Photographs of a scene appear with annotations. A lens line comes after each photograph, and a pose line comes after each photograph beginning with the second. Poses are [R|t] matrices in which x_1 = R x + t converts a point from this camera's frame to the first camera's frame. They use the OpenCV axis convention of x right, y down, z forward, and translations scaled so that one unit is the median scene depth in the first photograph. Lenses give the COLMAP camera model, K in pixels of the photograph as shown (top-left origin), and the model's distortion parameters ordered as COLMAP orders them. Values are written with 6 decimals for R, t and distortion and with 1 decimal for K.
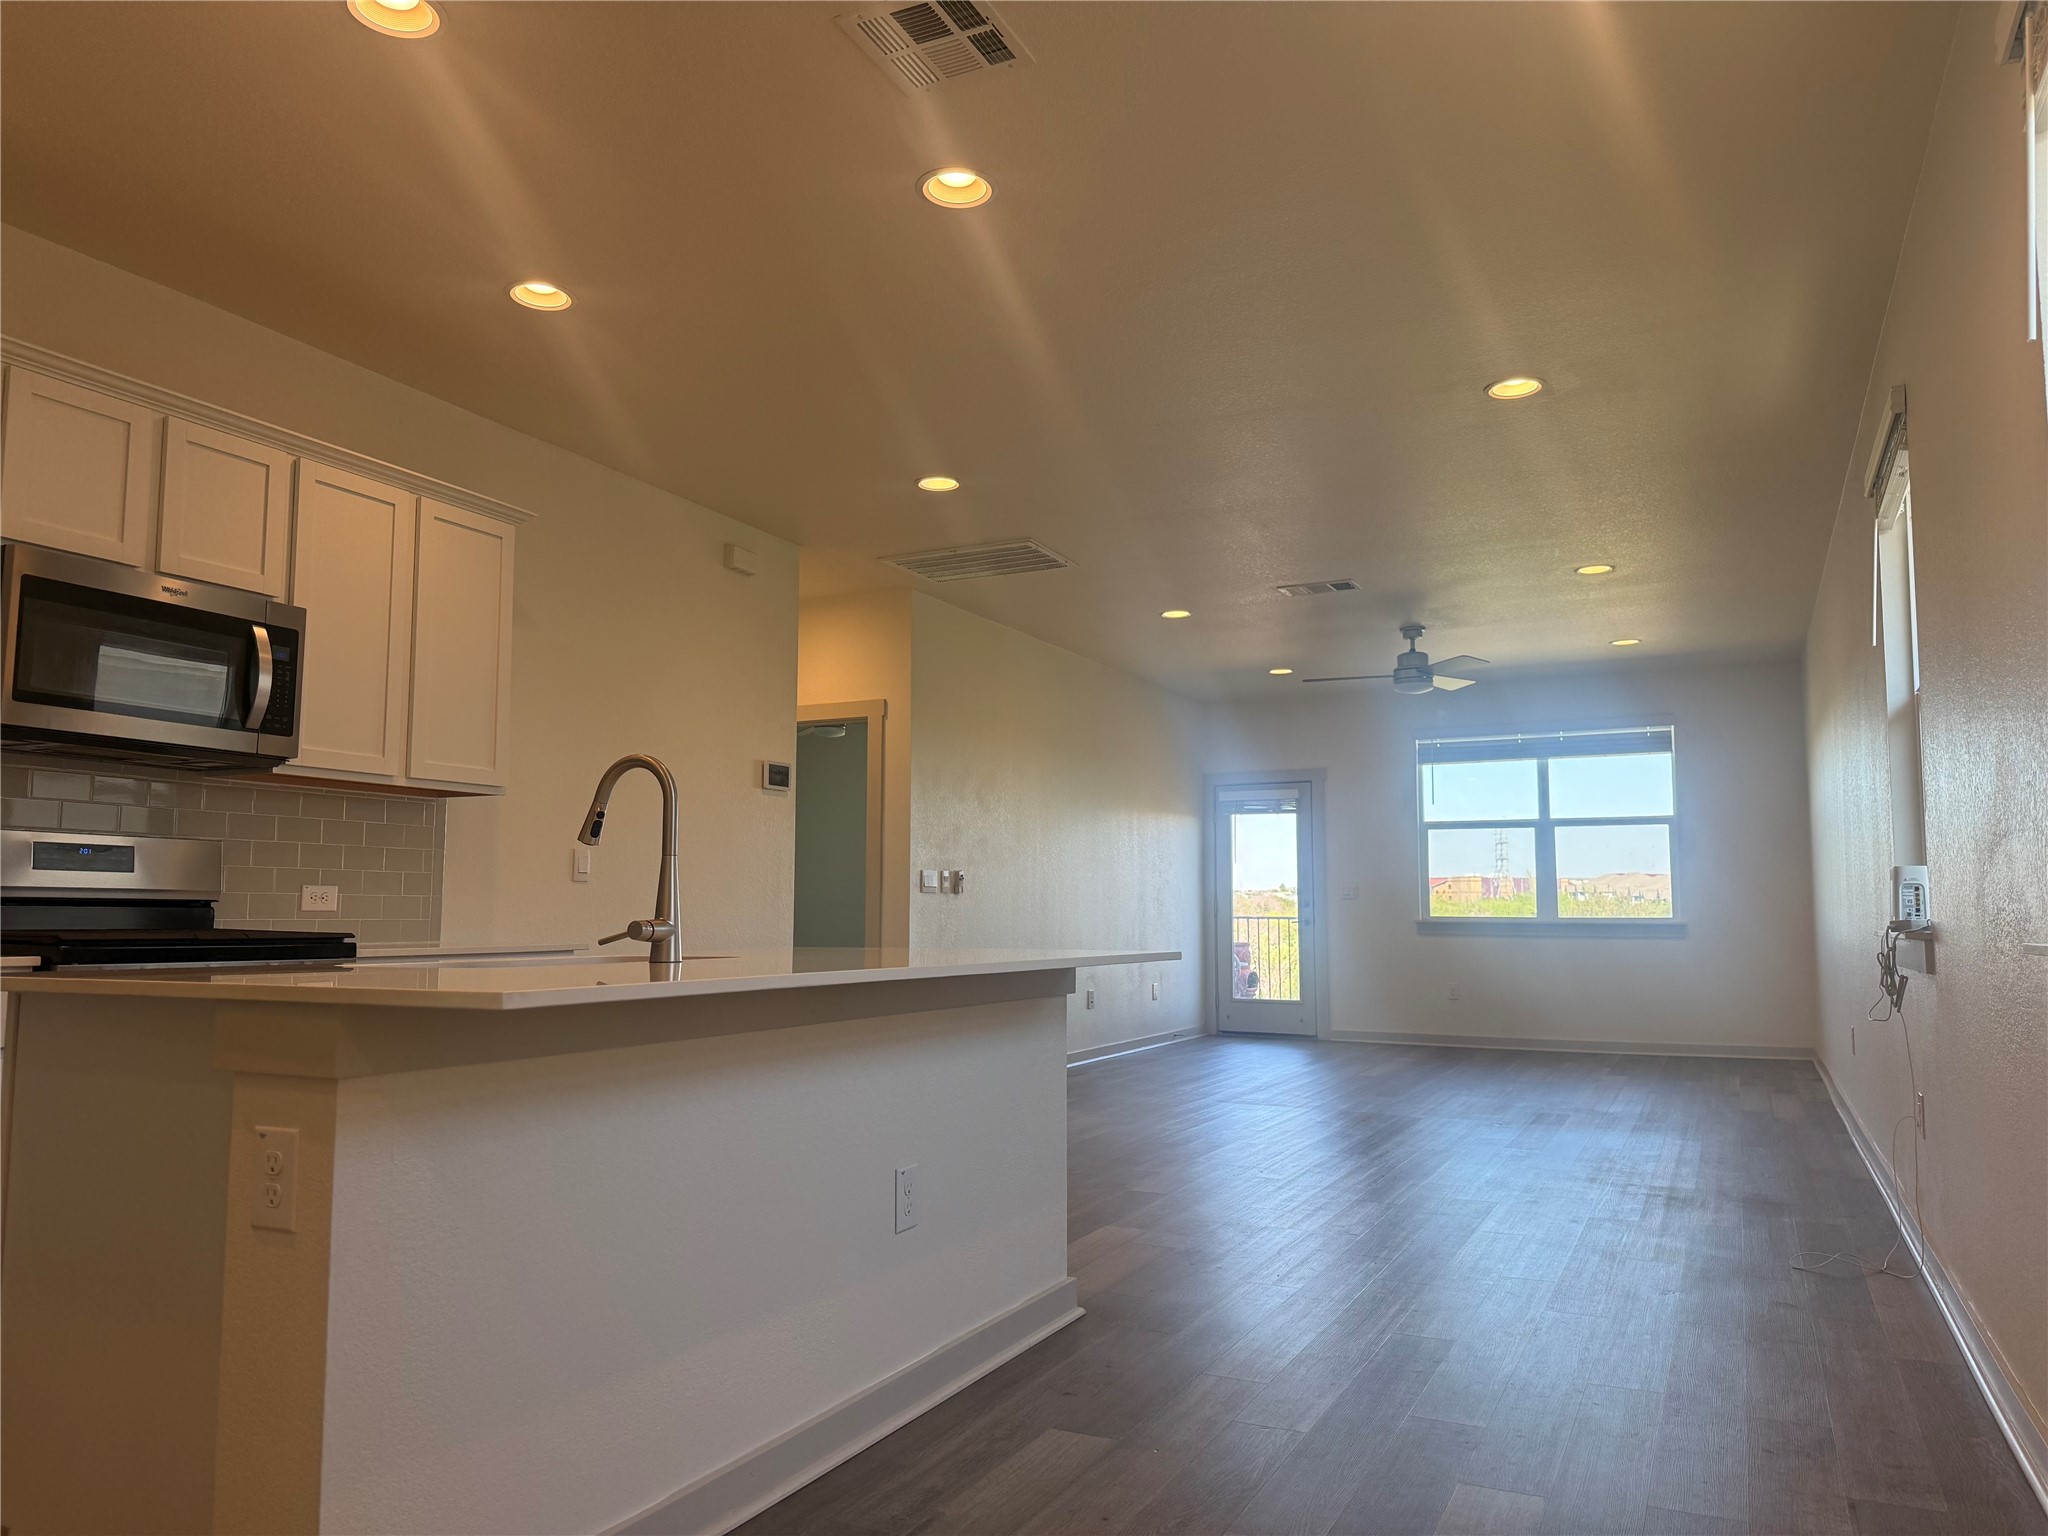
lens RADIAL K [[1448.1, 0, 1012.0], [0, 1448.1, 783.2], [0, 0, 1]] dist [0.026966, -0.039657]
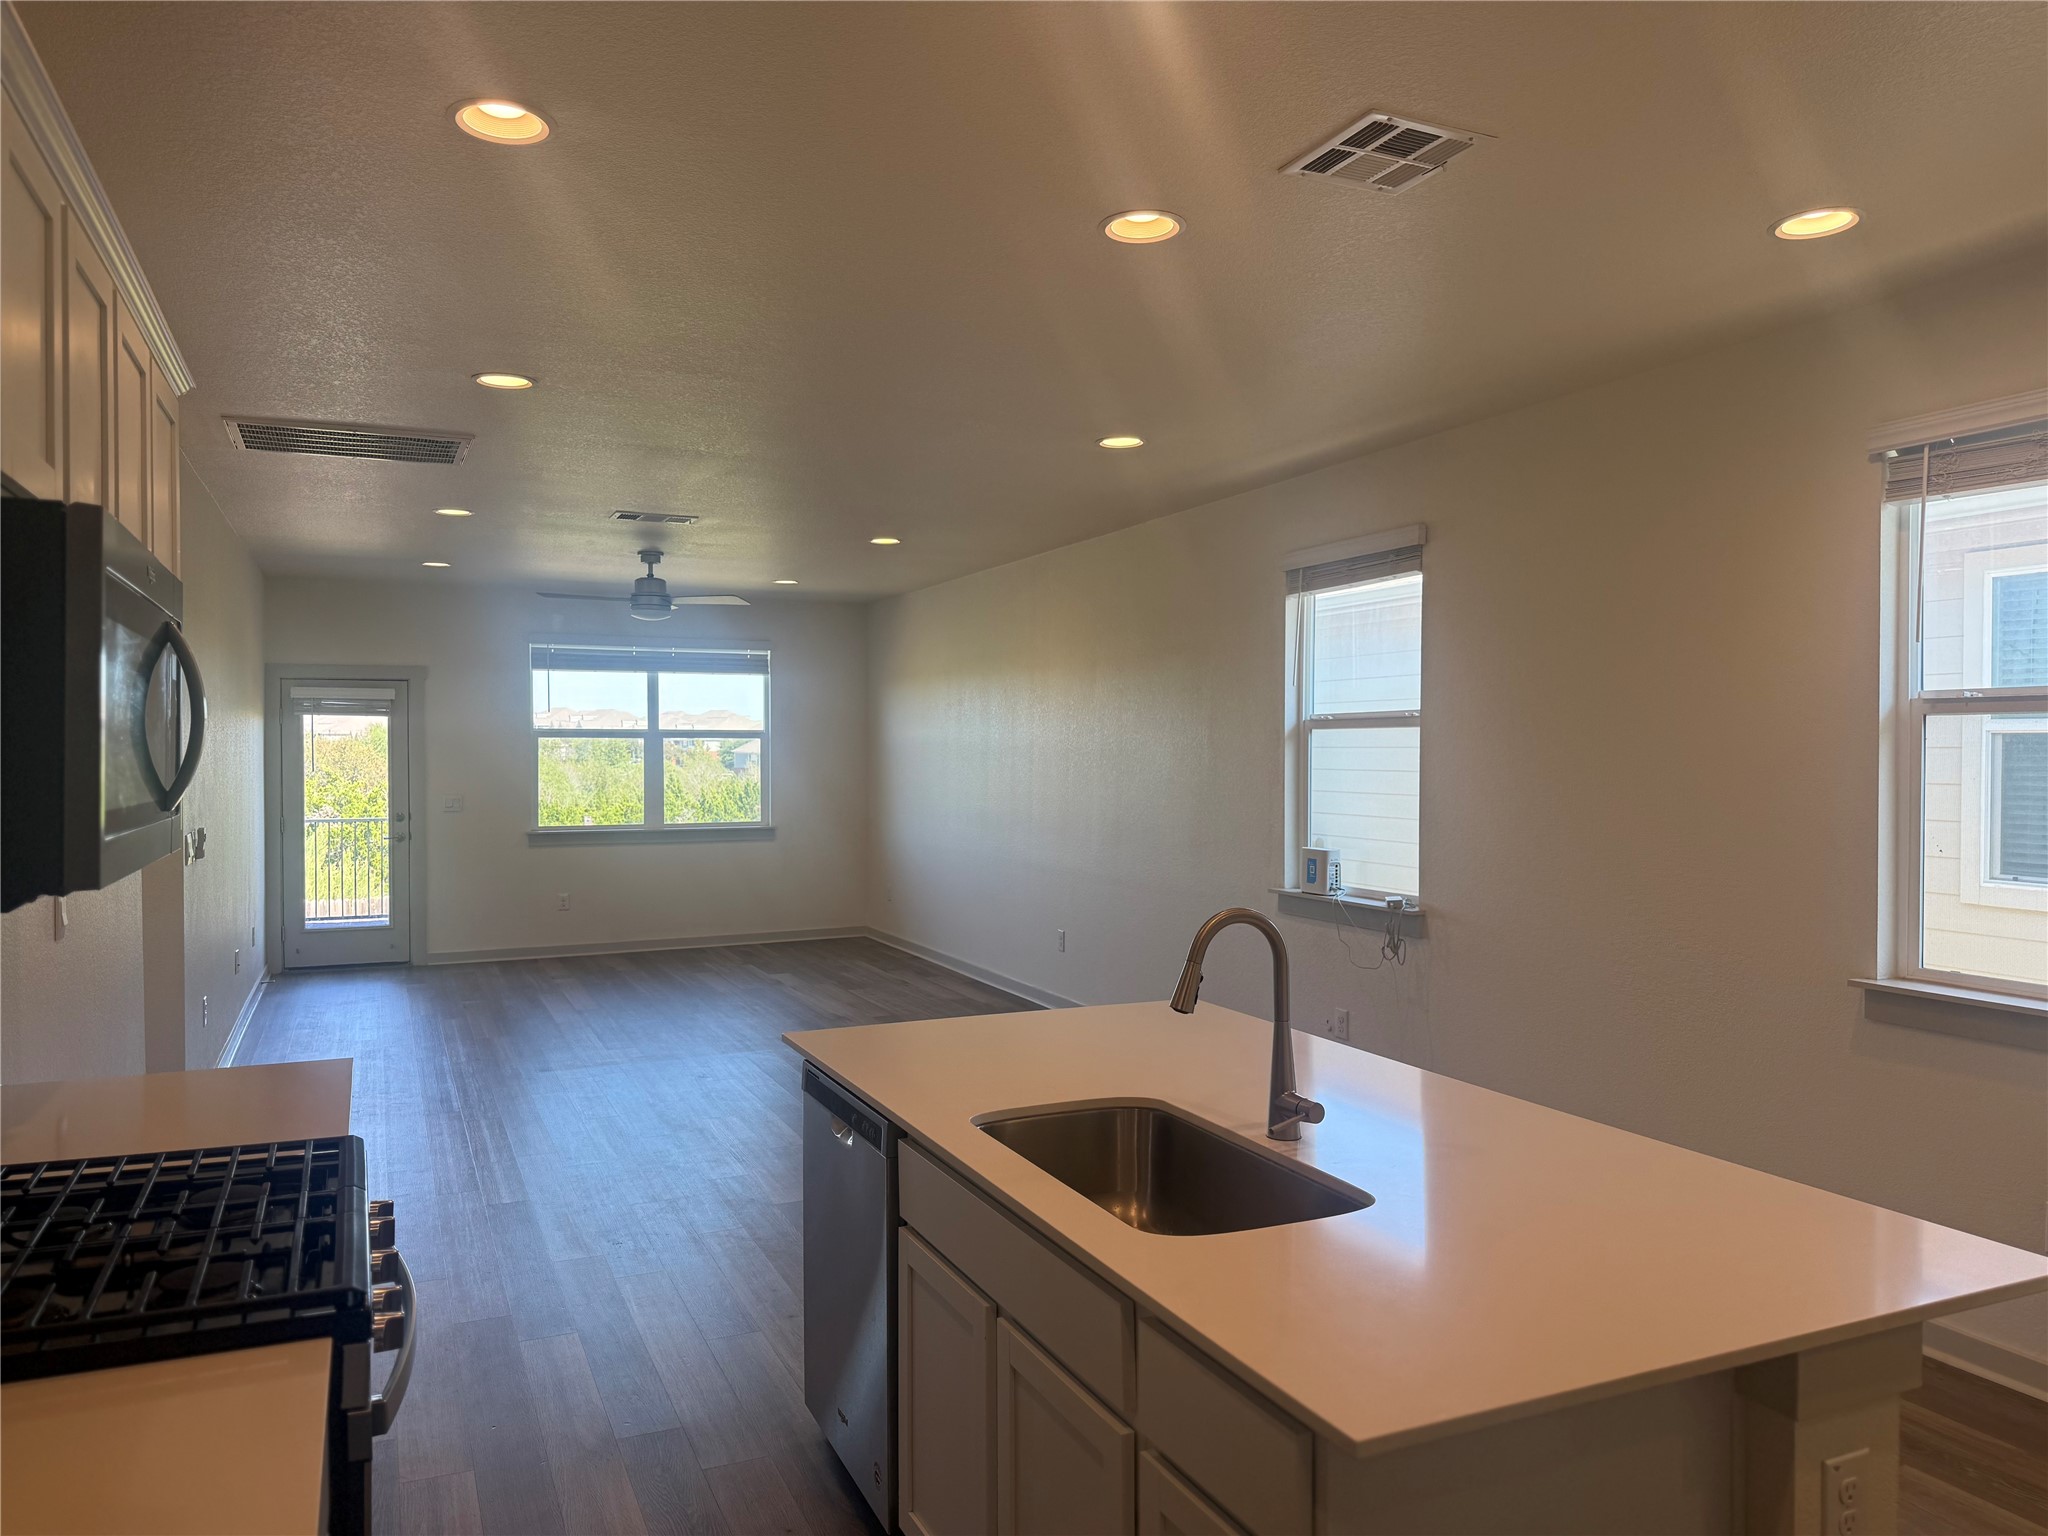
lens RADIAL K [[1448.1, 0, 1032.3], [0, 1448.1, 755.1], [0, 0, 1]] dist [0.026966, -0.039657]
pose [[0.622264, -0.004918, 0.782792, -0.277045], [-0.071587, 0.995433, 0.063160, -0.042922], [-0.779527, -0.095340, 0.619070, 0.151146]]
